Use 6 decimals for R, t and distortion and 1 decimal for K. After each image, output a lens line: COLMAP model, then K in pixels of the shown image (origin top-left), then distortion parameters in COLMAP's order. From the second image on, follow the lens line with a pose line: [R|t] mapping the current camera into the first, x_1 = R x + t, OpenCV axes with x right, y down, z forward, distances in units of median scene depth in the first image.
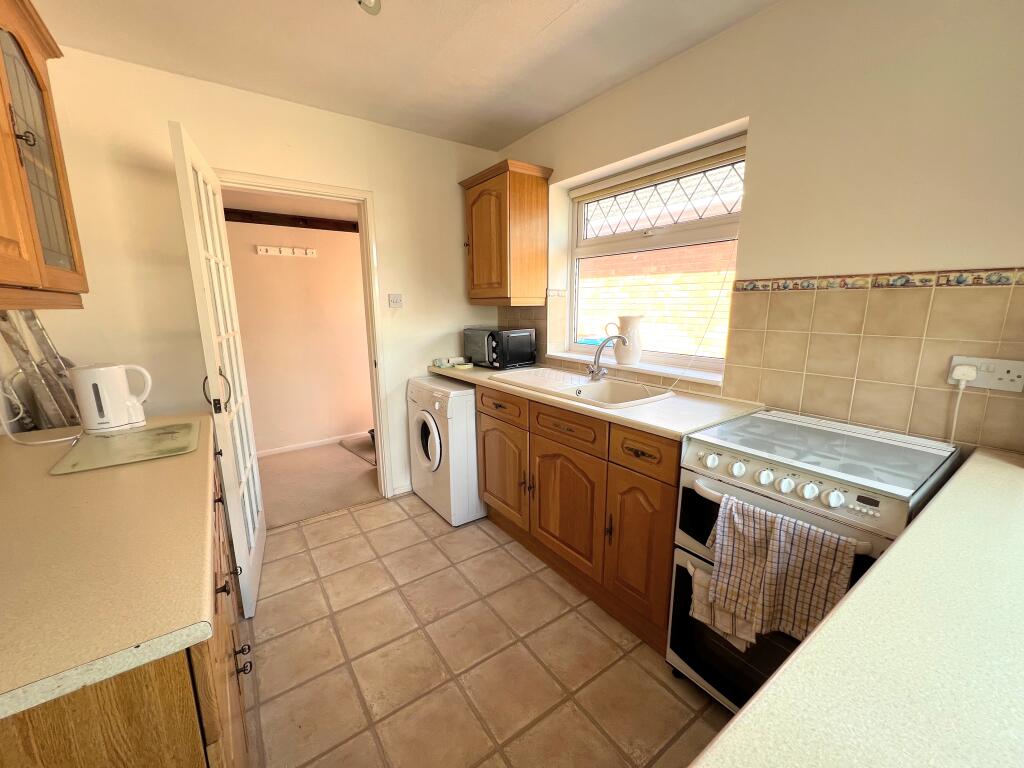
lens RADIAL K [[414.8, 0, 513.5], [0, 414.8, 385.5], [0, 0, 1]] dist [-0.000952, -0.000111]
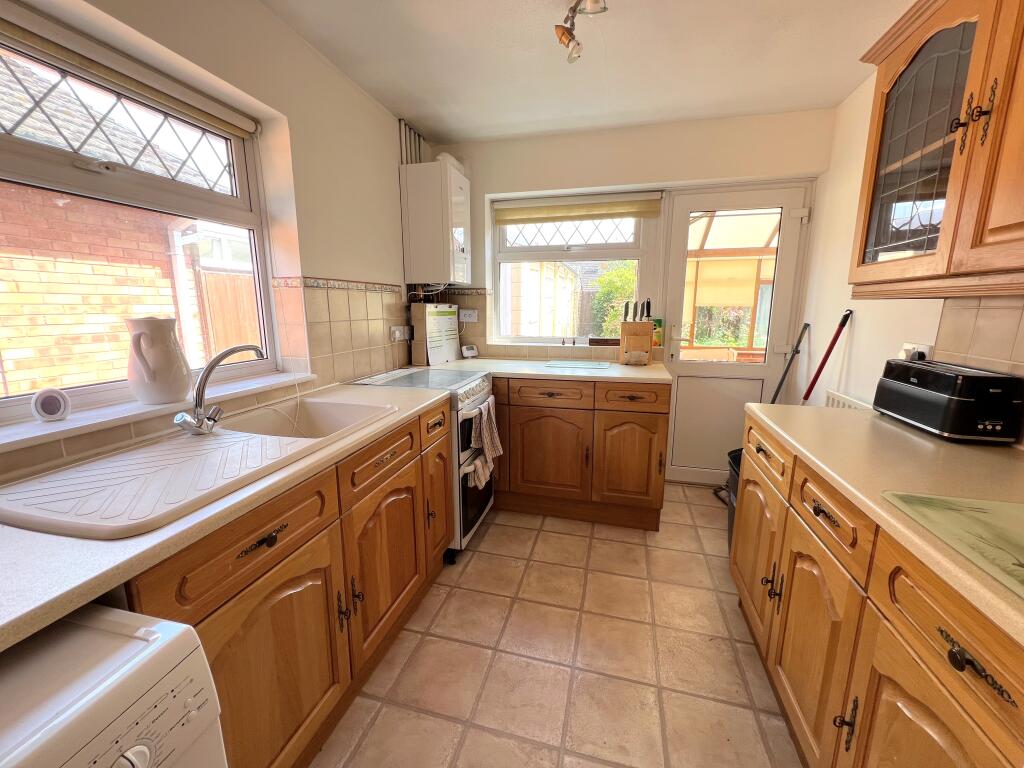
lens RADIAL K [[414.8, 0, 508.9], [0, 414.8, 382.5], [0, 0, 1]] dist [-0.000952, -0.000111]
pose [[-0.638715, -0.139626, 0.756669, -0.699599], [0.152161, 0.941056, 0.302092, -0.272192], [-0.754248, 0.308087, -0.579821, 1.469809]]
